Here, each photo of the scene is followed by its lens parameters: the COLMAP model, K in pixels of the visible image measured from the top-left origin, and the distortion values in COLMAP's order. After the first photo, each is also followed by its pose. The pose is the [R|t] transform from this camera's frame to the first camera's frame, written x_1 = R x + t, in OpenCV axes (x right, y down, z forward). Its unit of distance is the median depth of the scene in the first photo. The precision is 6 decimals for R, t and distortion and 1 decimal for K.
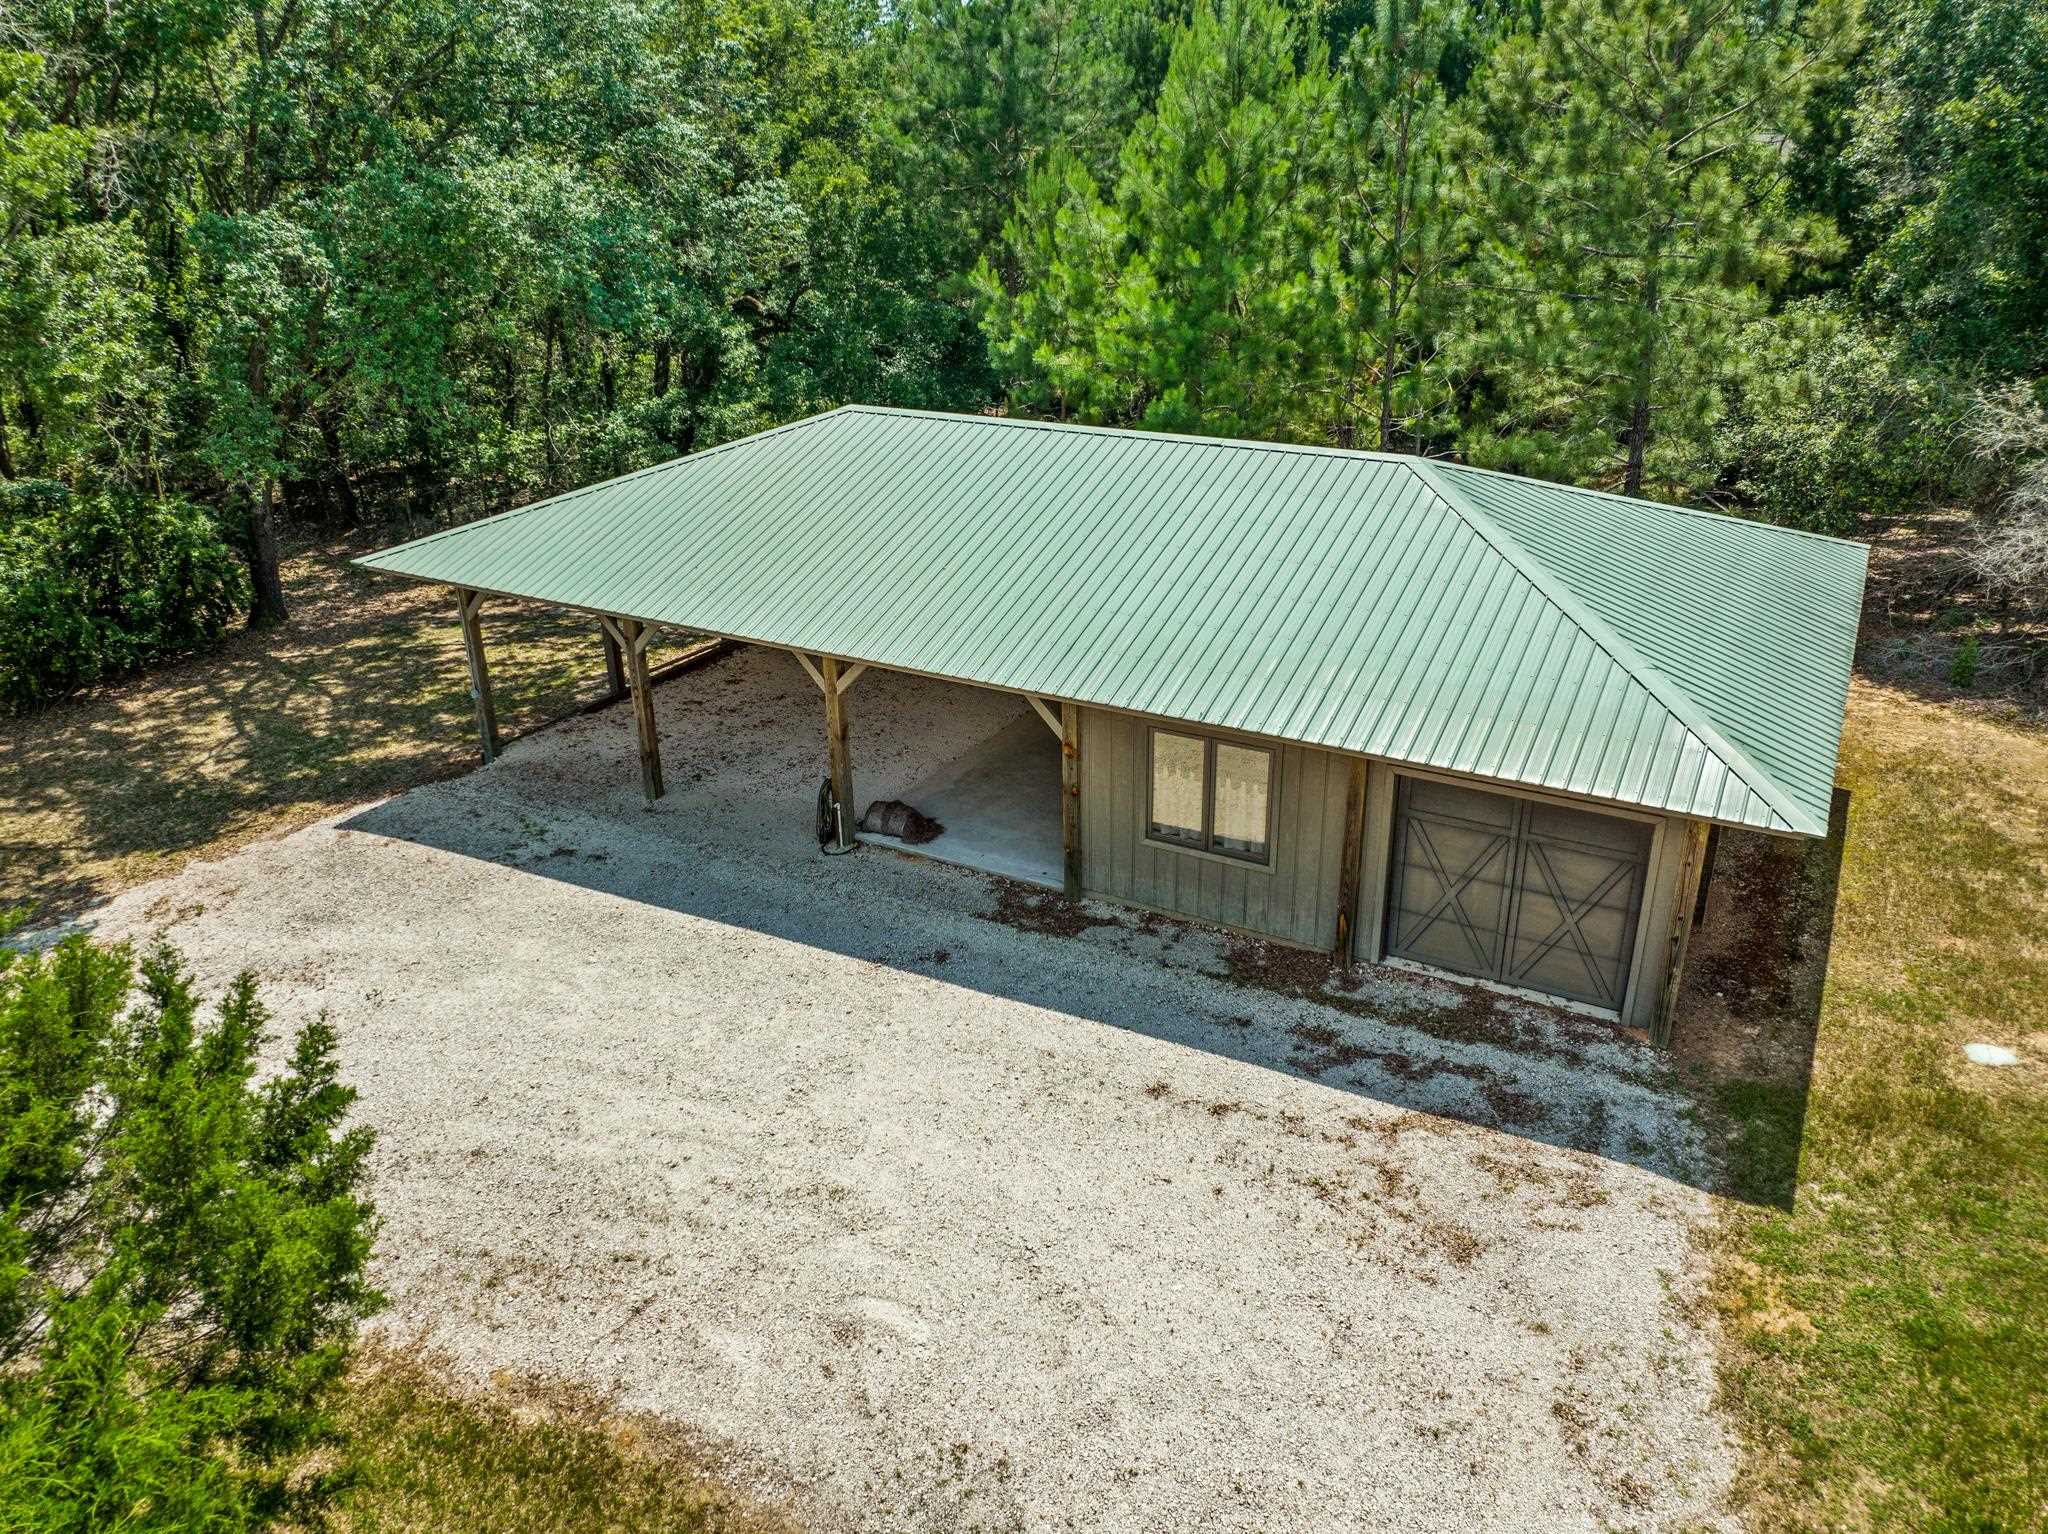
lens RADIAL K [[1408.0, 0, 1023.6], [0, 1408.0, 776.3], [0, 0, 1]] dist [-0.035514, 0.004508]
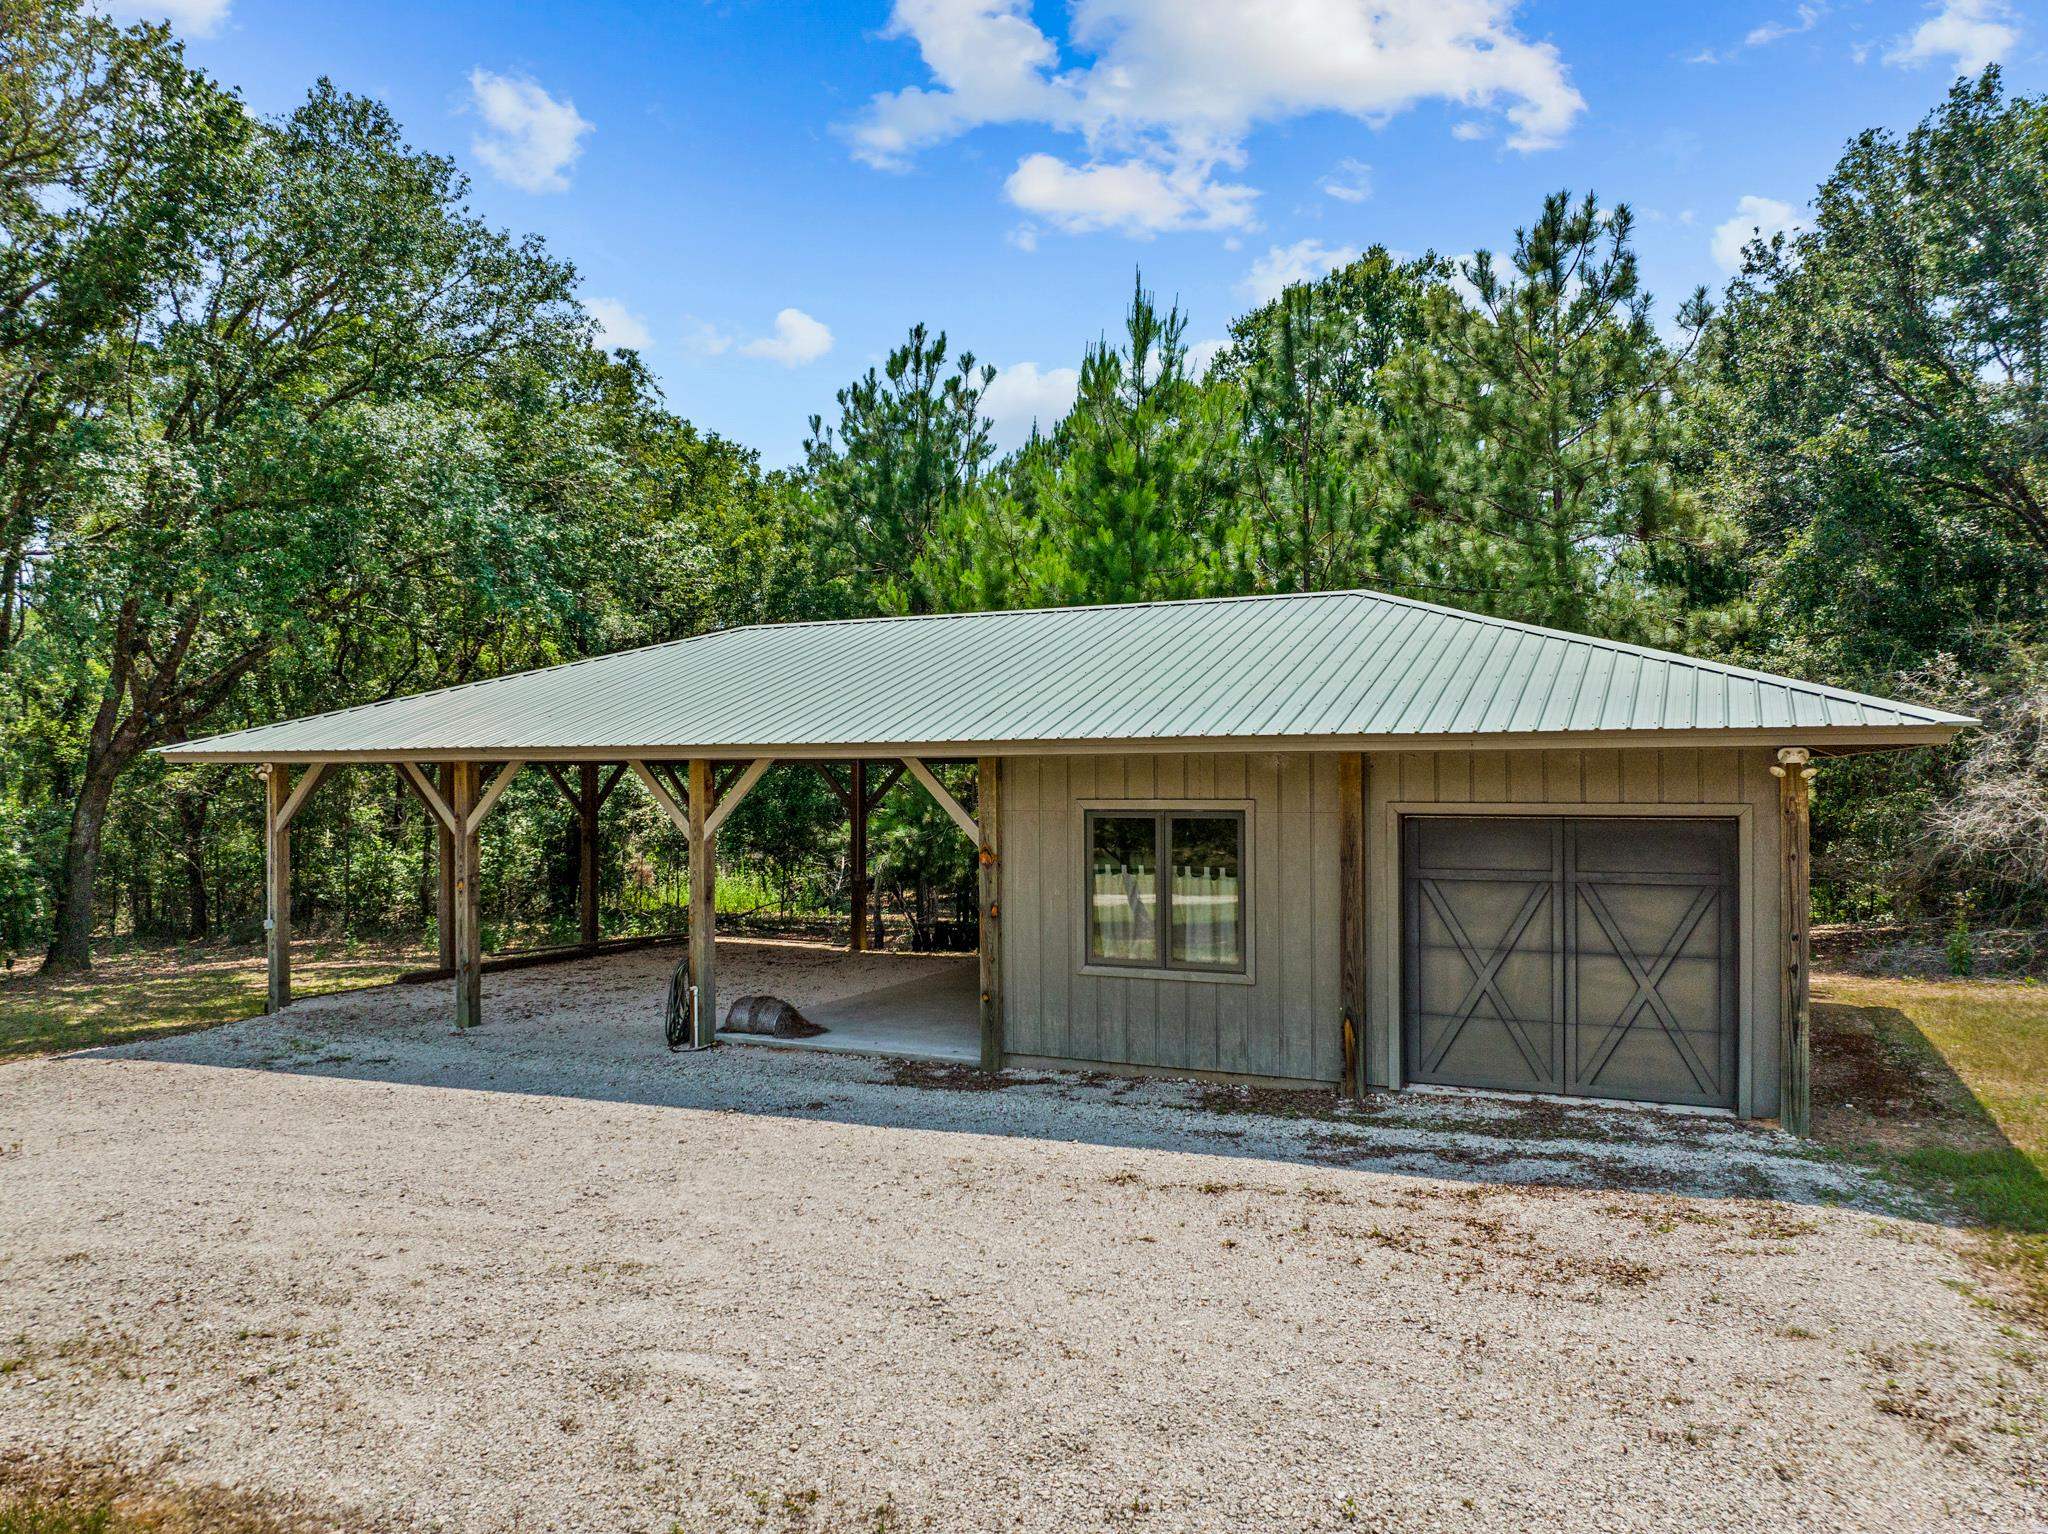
lens RADIAL K [[1408.0, 0, 1021.6], [0, 1408.0, 763.1], [0, 0, 1]] dist [-0.035514, 0.004508]
pose [[0.997839, 0.013171, 0.064365, -0.000813], [0.013611, 0.917004, -0.398645, 0.281588], [-0.064274, 0.398660, 0.914844, 0.266315]]
